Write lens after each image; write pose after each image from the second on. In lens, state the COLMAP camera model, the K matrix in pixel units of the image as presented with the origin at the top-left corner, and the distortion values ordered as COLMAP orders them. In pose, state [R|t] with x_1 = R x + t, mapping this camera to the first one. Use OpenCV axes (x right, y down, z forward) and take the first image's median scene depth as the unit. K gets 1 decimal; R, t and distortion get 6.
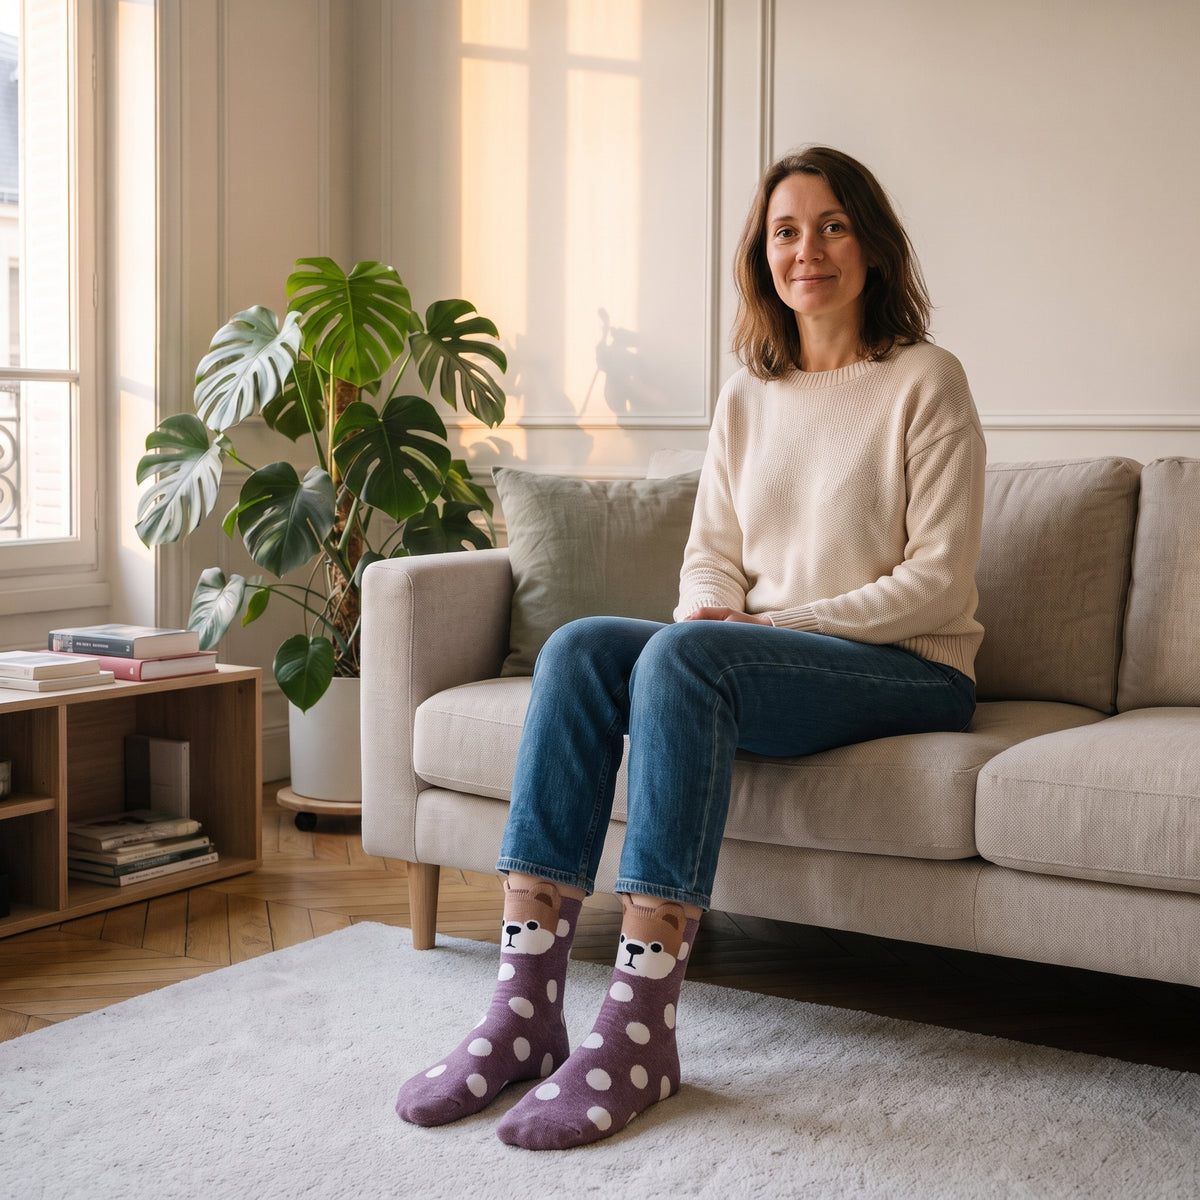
lens RADIAL K [[1982.3, 0, 592.1], [0, 1982.3, 610.2], [0, 0, 1]] dist [0.039672, 0.000000]
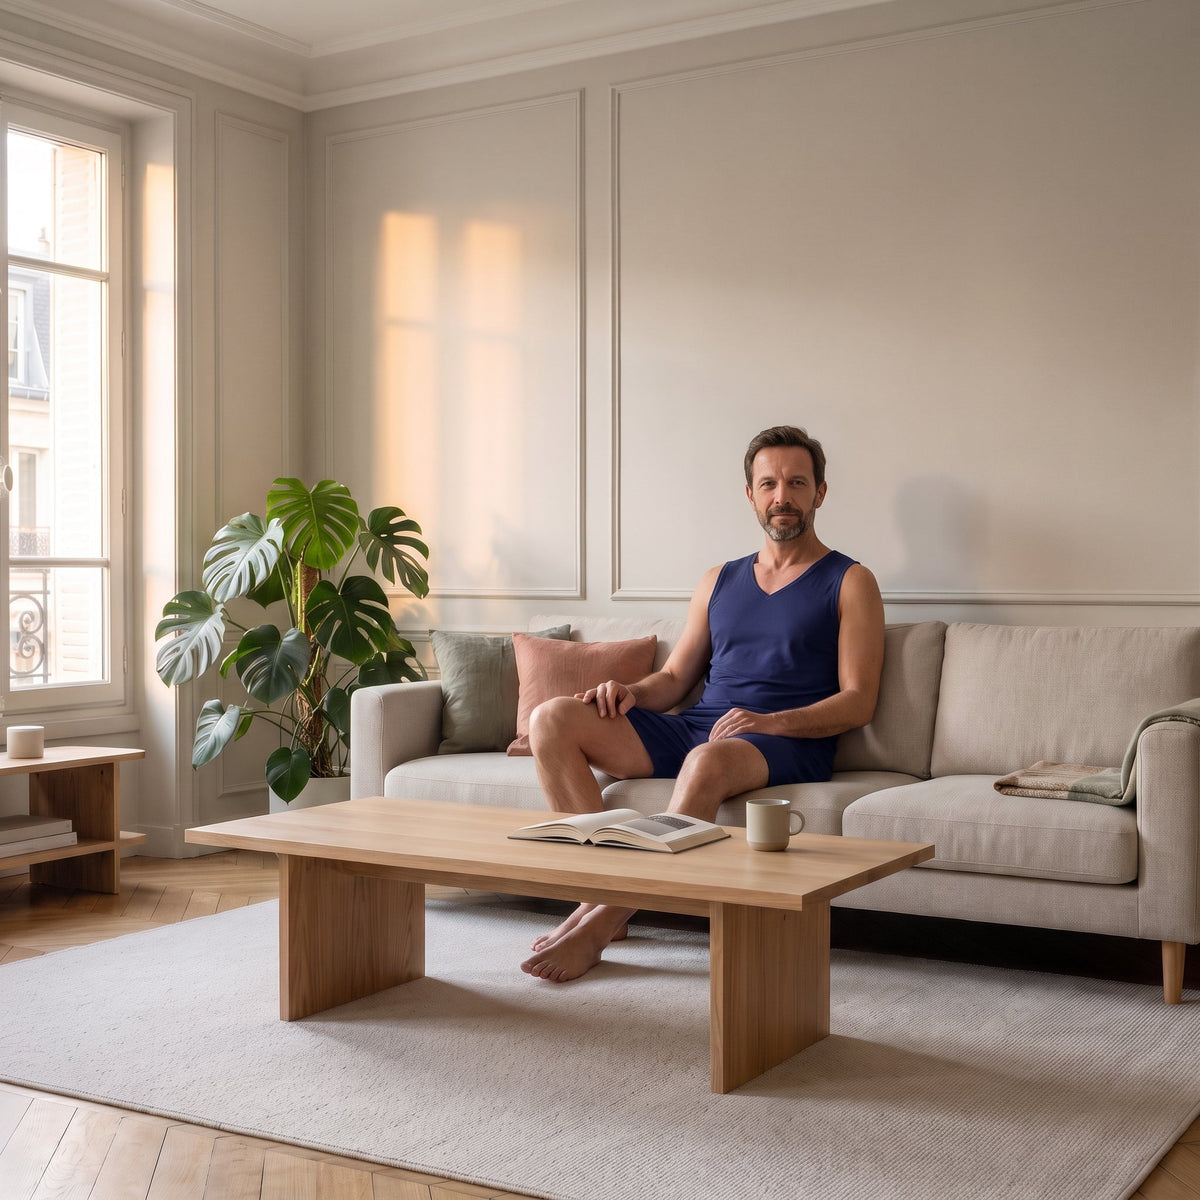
lens RADIAL K [[1742.3, 0, 588.2], [0, 1742.3, 596.7], [0, 0, 1]] dist [0.141651, 0.000000]
pose [[0.996751, -0.008391, 0.080101, -0.030035], [0.015446, 0.996012, -0.087868, 0.017917], [-0.079044, 0.088820, 0.992906, -0.240555]]
